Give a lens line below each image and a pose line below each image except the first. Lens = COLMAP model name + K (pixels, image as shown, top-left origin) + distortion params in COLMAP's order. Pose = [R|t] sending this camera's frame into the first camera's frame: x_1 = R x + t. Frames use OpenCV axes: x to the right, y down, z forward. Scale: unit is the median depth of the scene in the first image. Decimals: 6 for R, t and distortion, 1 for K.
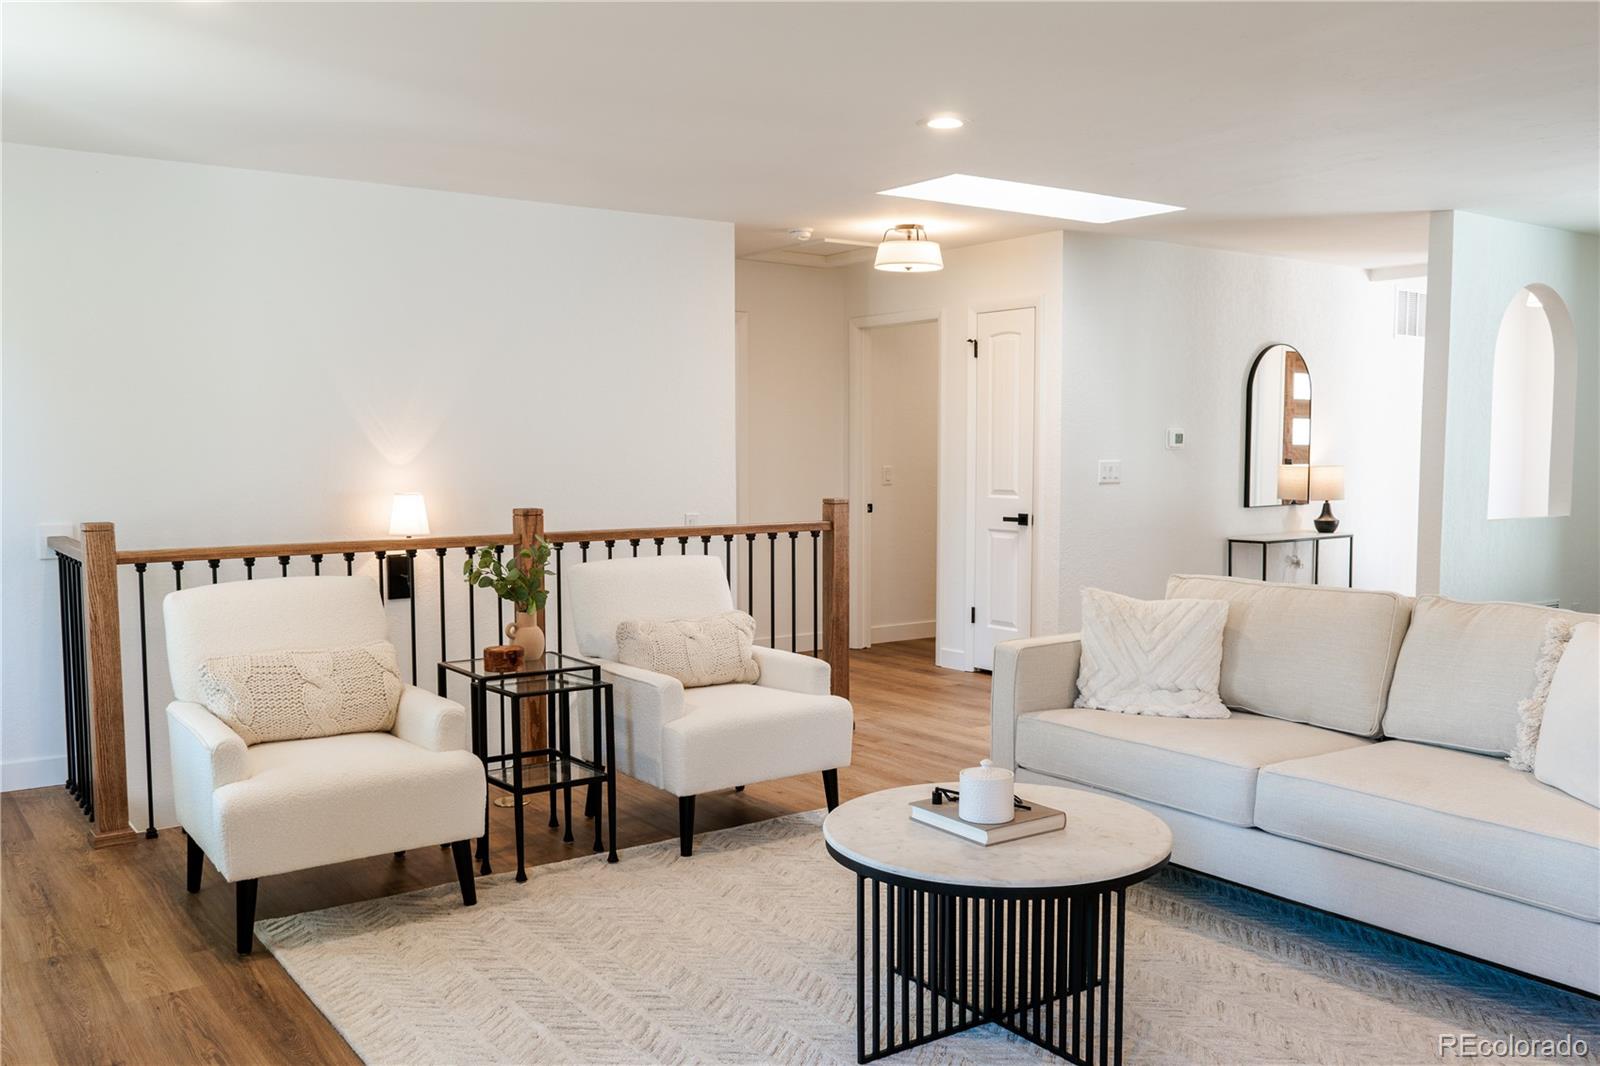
lens RADIAL K [[1359.9, 0, 799.8], [0, 1359.9, 553.4], [0, 0, 1]] dist [-0.008066, 0.009299]
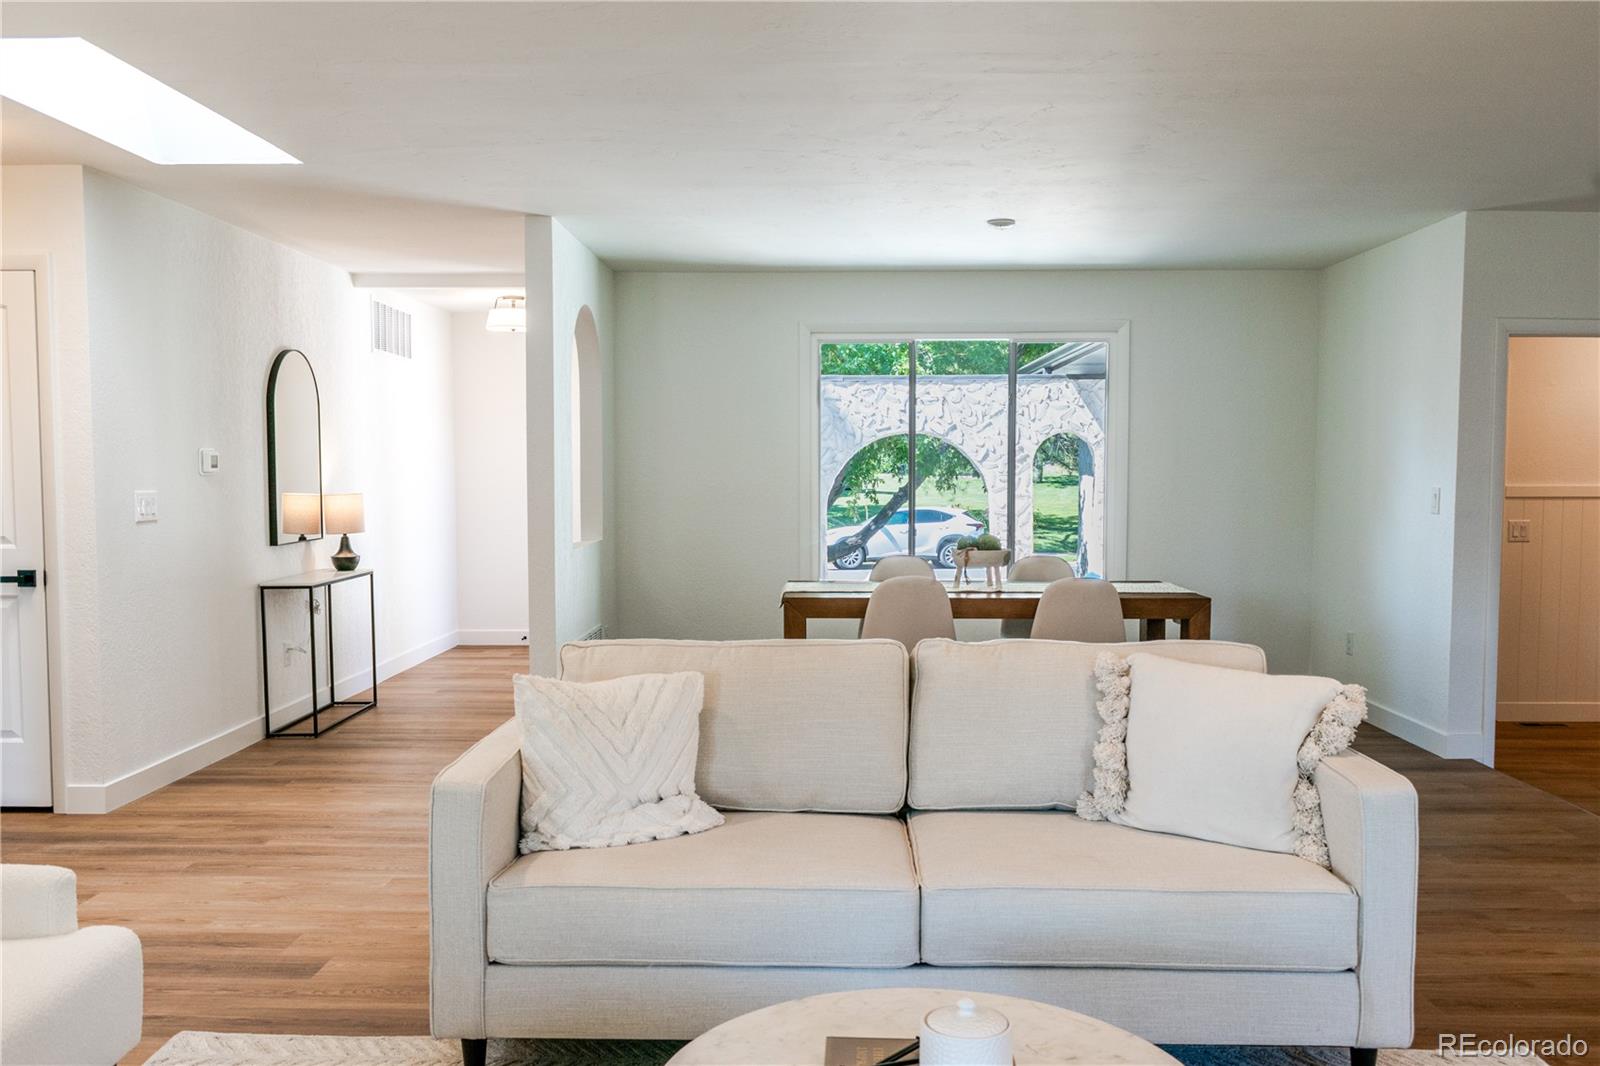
lens RADIAL K [[1359.9, 0, 799.8], [0, 1359.9, 553.4], [0, 0, 1]] dist [-0.008066, 0.009299]
pose [[0.602113, -0.050057, 0.796840, -0.158364], [0.065016, 0.997792, 0.013553, -0.023340], [-0.795759, 0.043647, 0.604038, 0.297875]]
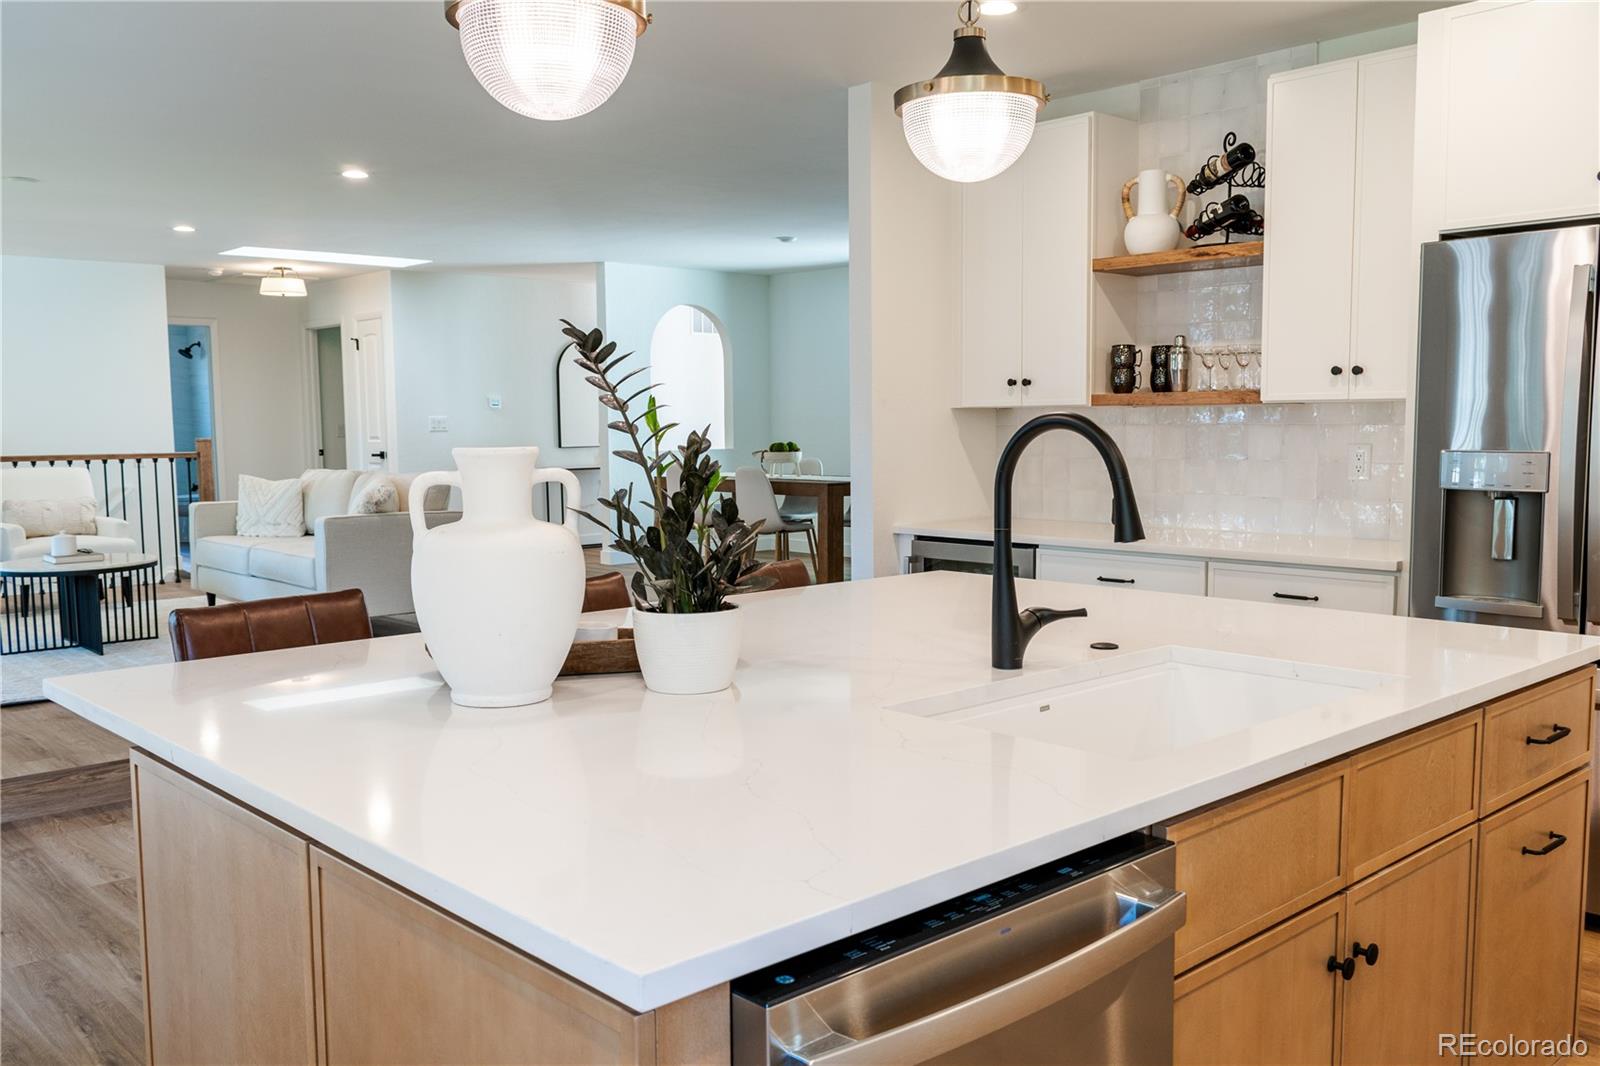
lens RADIAL K [[1359.9, 0, 799.8], [0, 1359.9, 553.4], [0, 0, 1]] dist [-0.008066, 0.009299]
pose [[0.992343, -0.019453, 0.121974, 0.482052], [0.017468, 0.999697, 0.017326, 0.074034], [-0.122274, -0.015062, 0.992382, -0.645383]]
